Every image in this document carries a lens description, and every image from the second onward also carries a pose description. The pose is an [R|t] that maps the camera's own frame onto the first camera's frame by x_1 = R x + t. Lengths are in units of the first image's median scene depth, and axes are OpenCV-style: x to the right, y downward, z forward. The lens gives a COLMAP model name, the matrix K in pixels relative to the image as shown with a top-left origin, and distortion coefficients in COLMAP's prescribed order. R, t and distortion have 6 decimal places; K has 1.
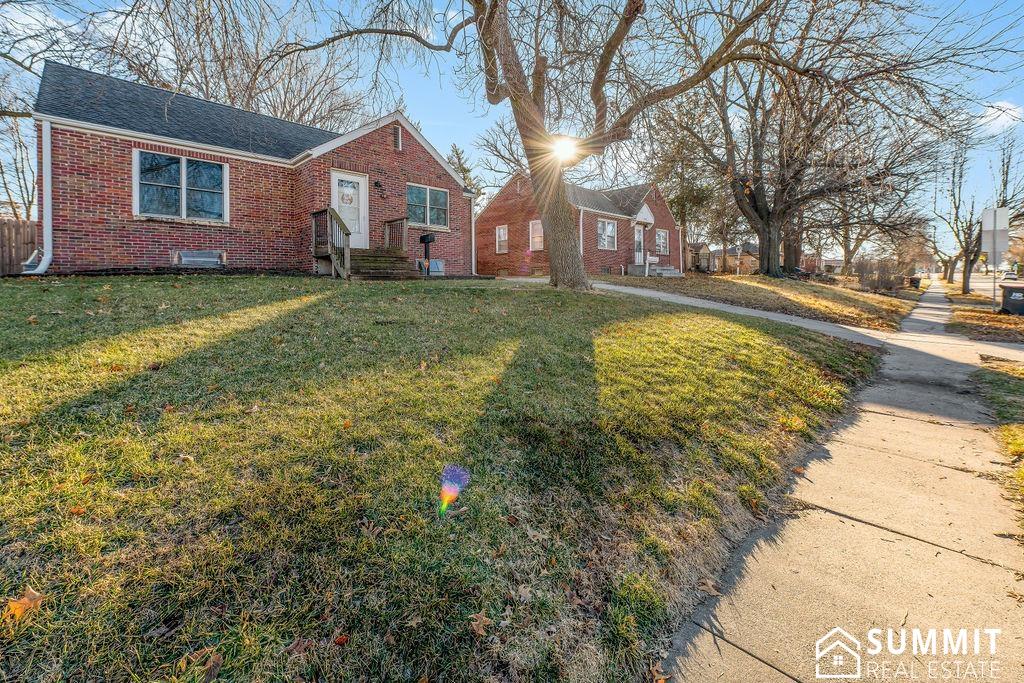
lens RADIAL K [[427.7, 0, 494.8], [0, 427.7, 273.7], [0, 0, 1]] dist [-0.000243, -0.000173]
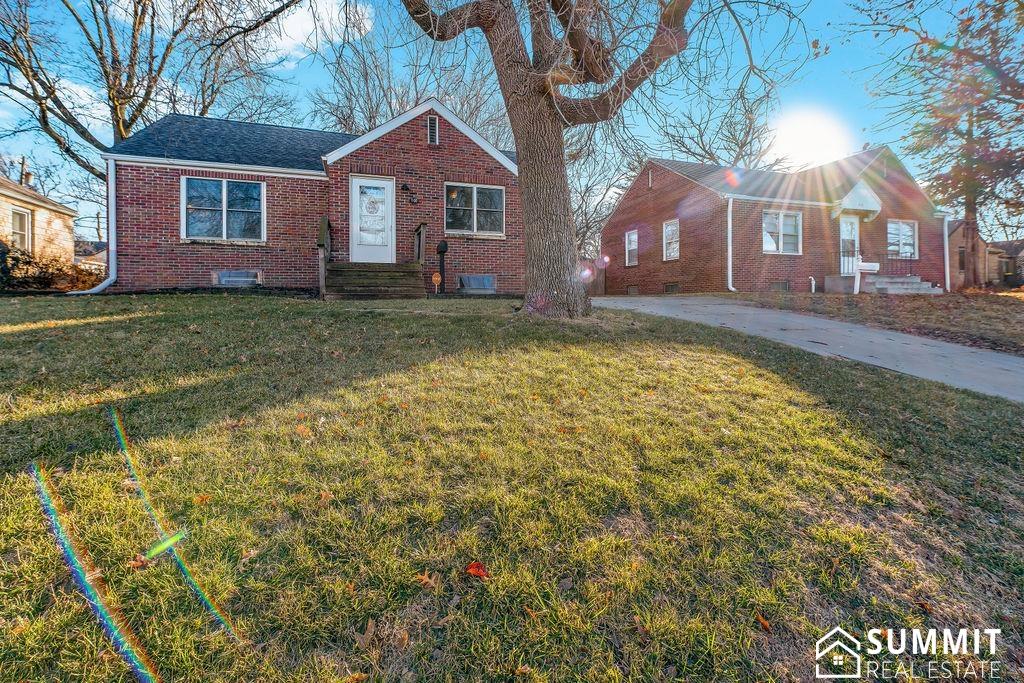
lens RADIAL K [[435.2, 0, 488.1], [0, 435.2, 301.3], [0, 0, 1]] dist [0.004157, 0.000196]
pose [[0.894739, 0.002670, -0.446582, 0.286176], [0.006354, 0.999805, 0.018708, 0.003877], [0.446545, -0.019577, 0.894547, 0.314189]]
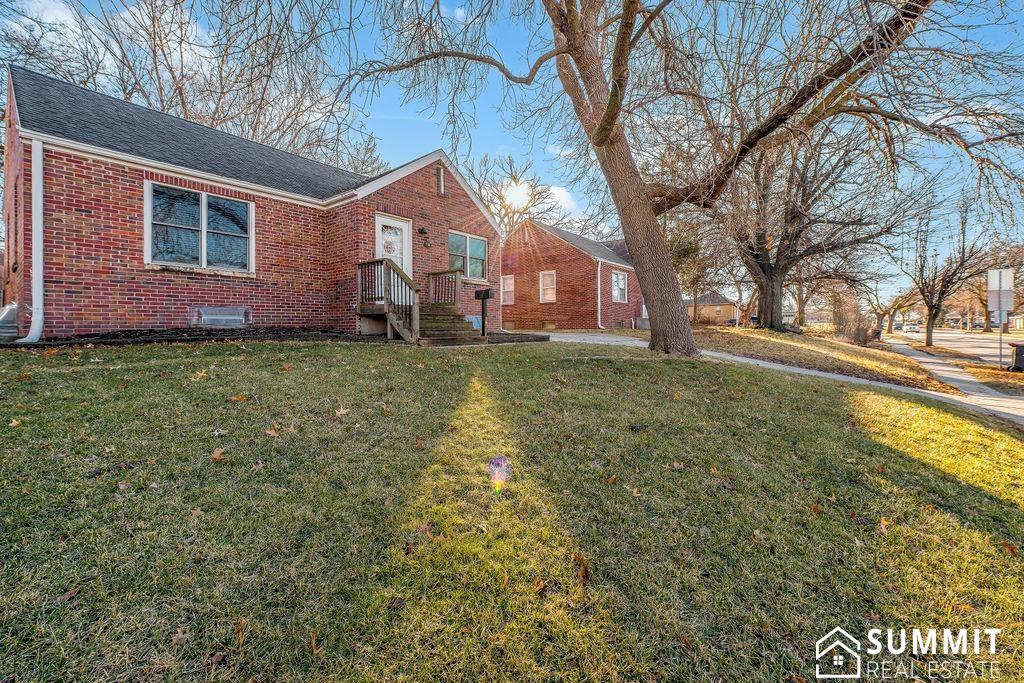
lens RADIAL K [[430.8, 0, 488.6], [0, 430.8, 315.2], [0, 0, 1]] dist [-0.001212, -0.000195]
pose [[0.994230, 0.006495, 0.107073, -0.251419], [-0.005530, 0.999941, -0.009309, -0.030825], [-0.107127, 0.008663, 0.994208, 0.113143]]
